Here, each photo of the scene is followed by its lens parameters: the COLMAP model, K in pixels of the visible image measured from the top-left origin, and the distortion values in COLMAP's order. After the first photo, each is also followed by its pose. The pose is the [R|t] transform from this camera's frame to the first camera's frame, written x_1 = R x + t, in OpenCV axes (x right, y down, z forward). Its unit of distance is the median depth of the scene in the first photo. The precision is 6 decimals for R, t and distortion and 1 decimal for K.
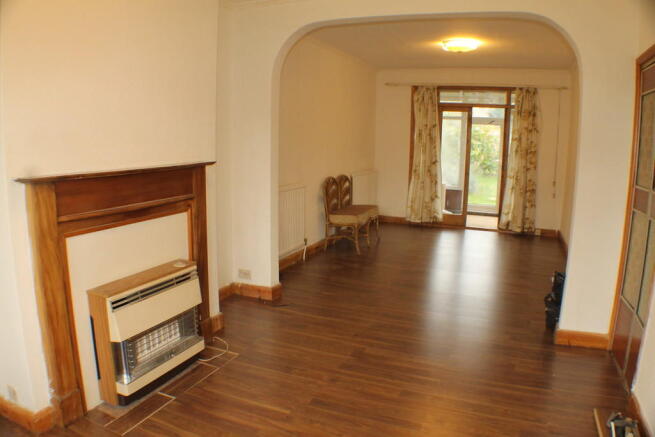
lens RADIAL K [[465.5, 0, 327.5], [0, 465.5, 218.5], [0, 0, 1]] dist [-0.211605, 0.073932]
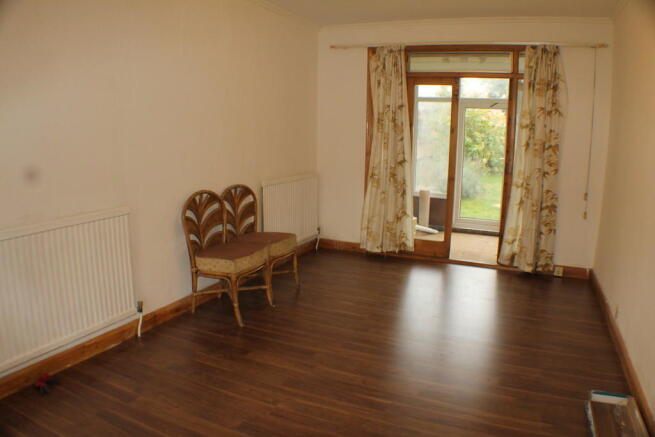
lens RADIAL K [[465.5, 0, 327.5], [0, 465.5, 218.5], [0, 0, 1]] dist [-0.211605, 0.073932]
pose [[0.999676, 0.003937, -0.025141, 0.148821], [-0.003651, 0.999928, 0.011408, -0.050219], [0.025184, -0.011312, 0.999619, 0.344211]]
